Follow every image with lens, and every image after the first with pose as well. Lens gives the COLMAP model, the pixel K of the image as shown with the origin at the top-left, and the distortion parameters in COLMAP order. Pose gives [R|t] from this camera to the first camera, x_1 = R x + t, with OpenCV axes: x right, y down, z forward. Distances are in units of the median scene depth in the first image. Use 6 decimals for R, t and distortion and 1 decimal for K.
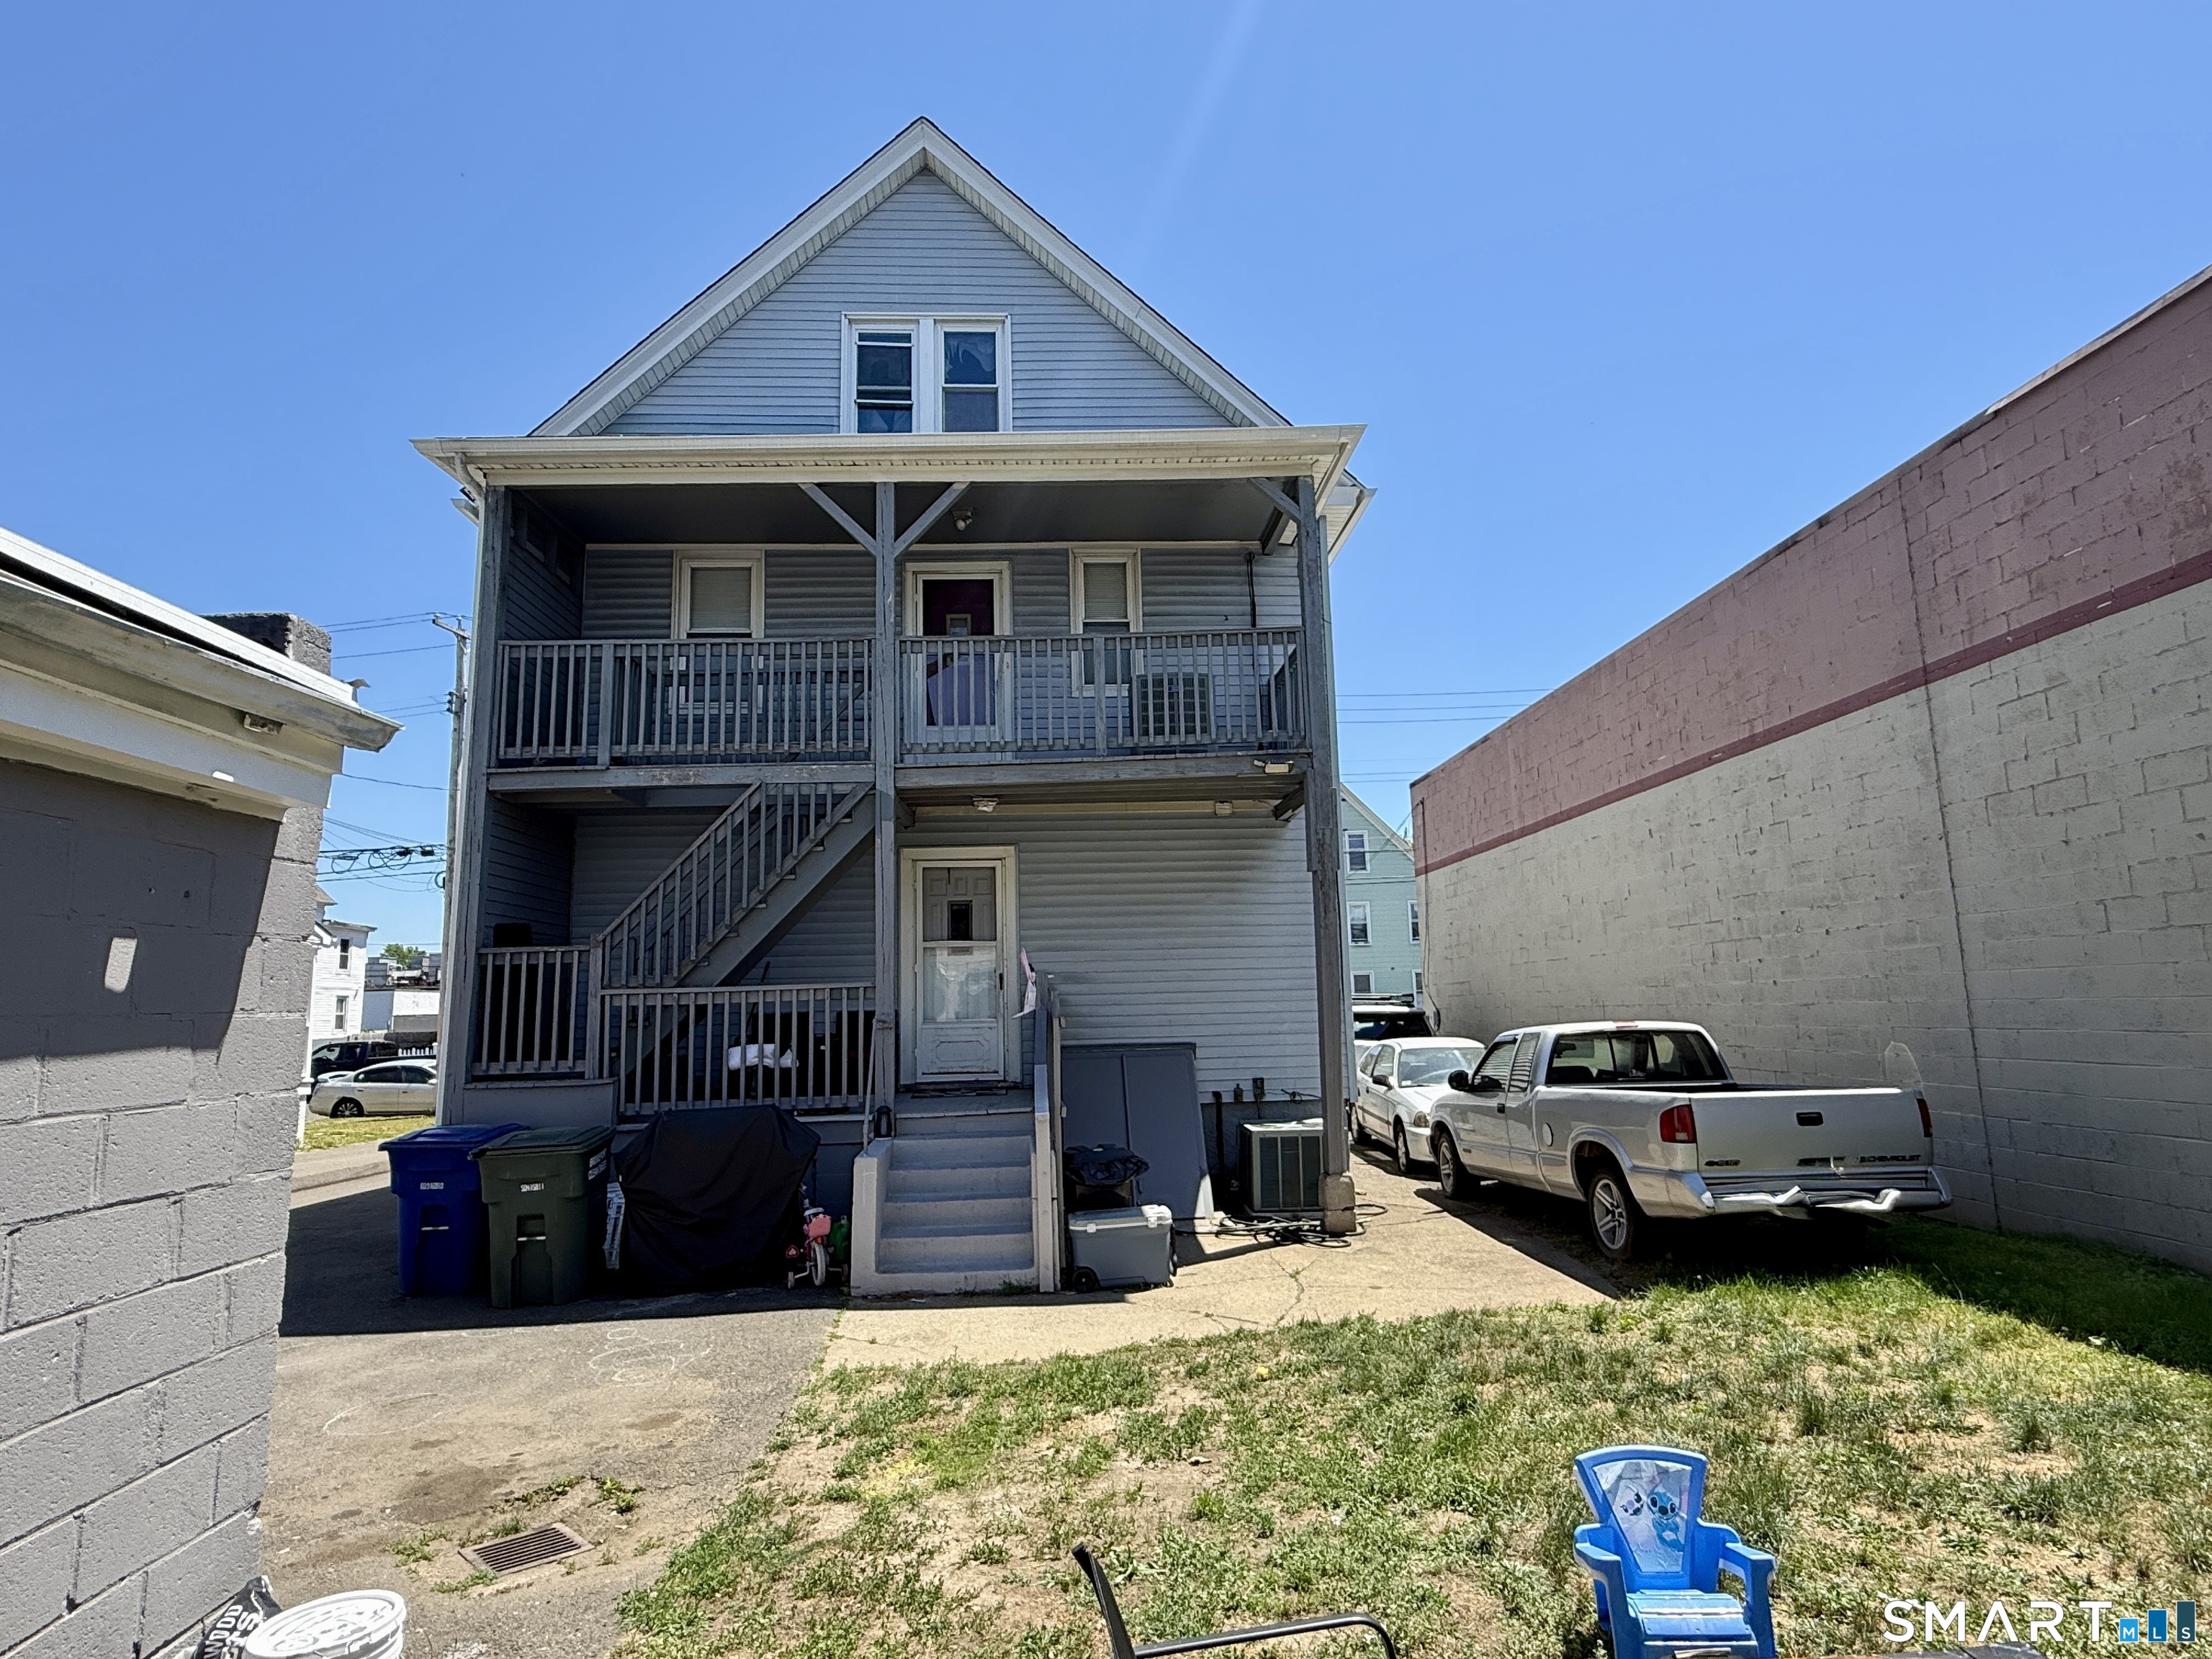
lens RADIAL K [[1179.6, 0, 1106.0], [0, 1179.6, 829.5], [0, 0, 1]] dist [-0.000465, -0.000764]
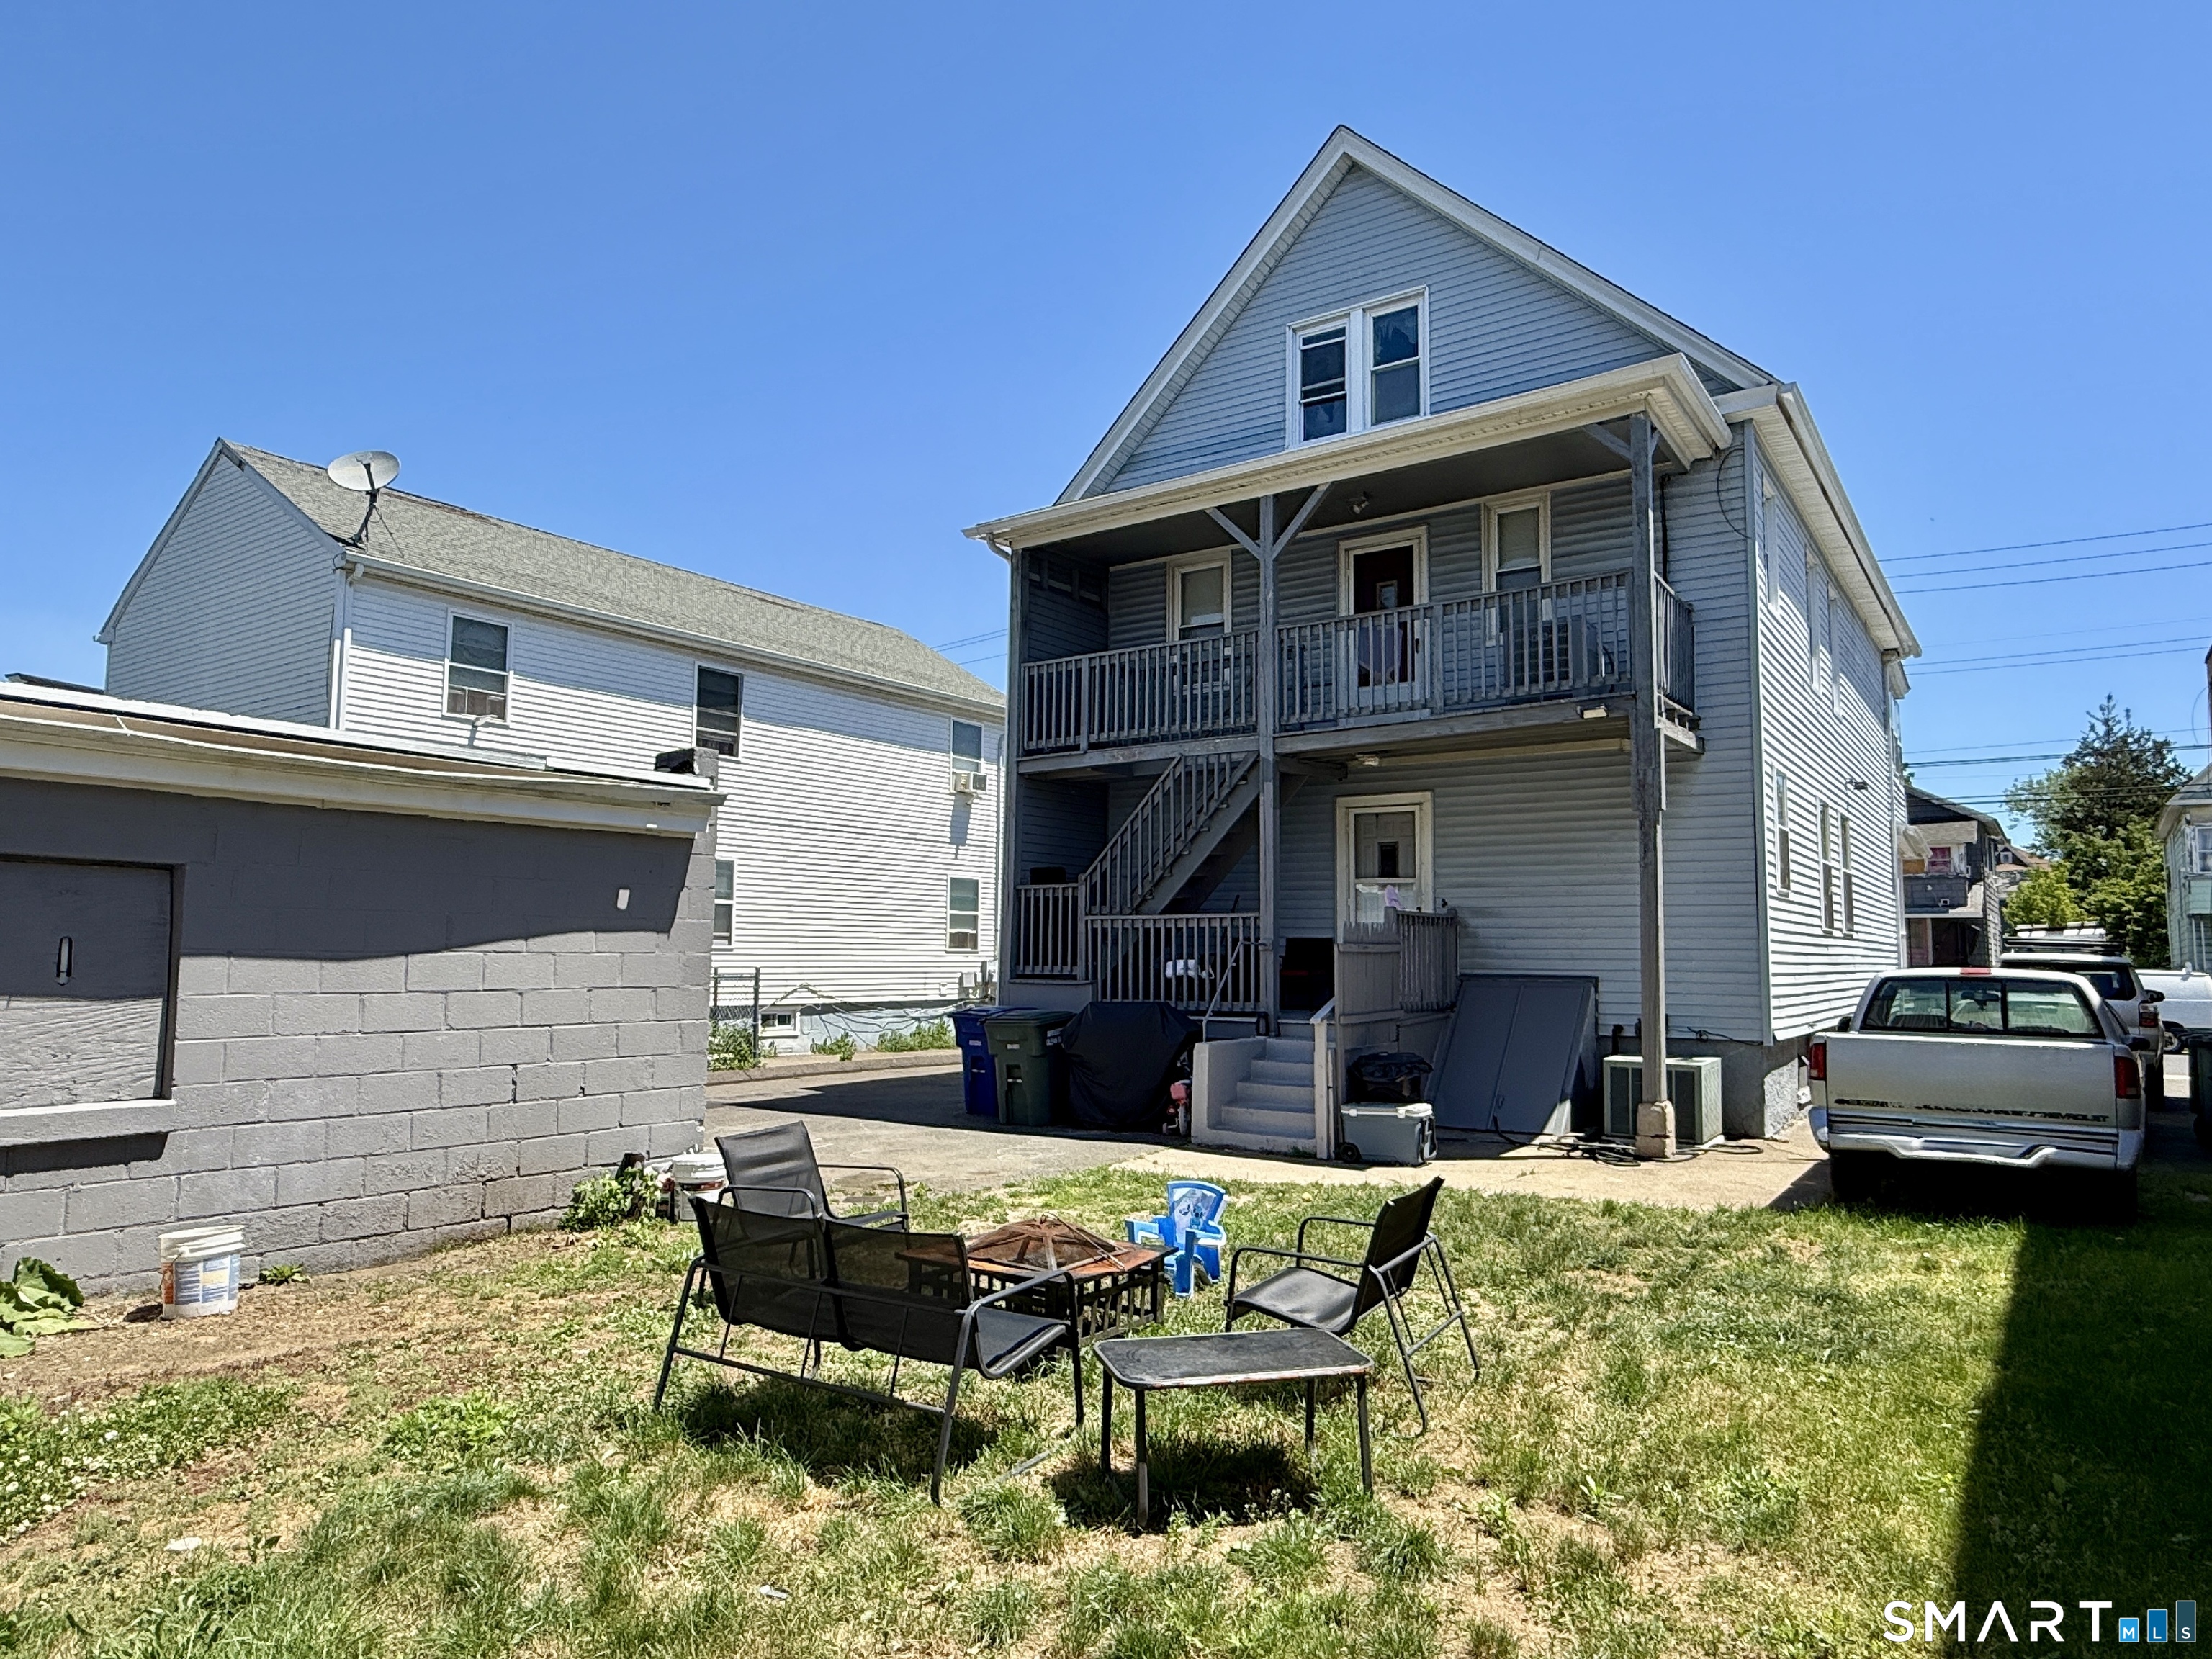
lens RADIAL K [[1349.7, 0, 1106.0], [0, 1349.7, 829.5], [0, 0, 1]] dist [-0.004333, 0.000560]
pose [[0.790482, -0.024078, -0.612011, 0.513701], [0.064251, 0.996974, 0.043764, -0.028798], [0.609106, -0.073917, 0.789637, -0.199152]]
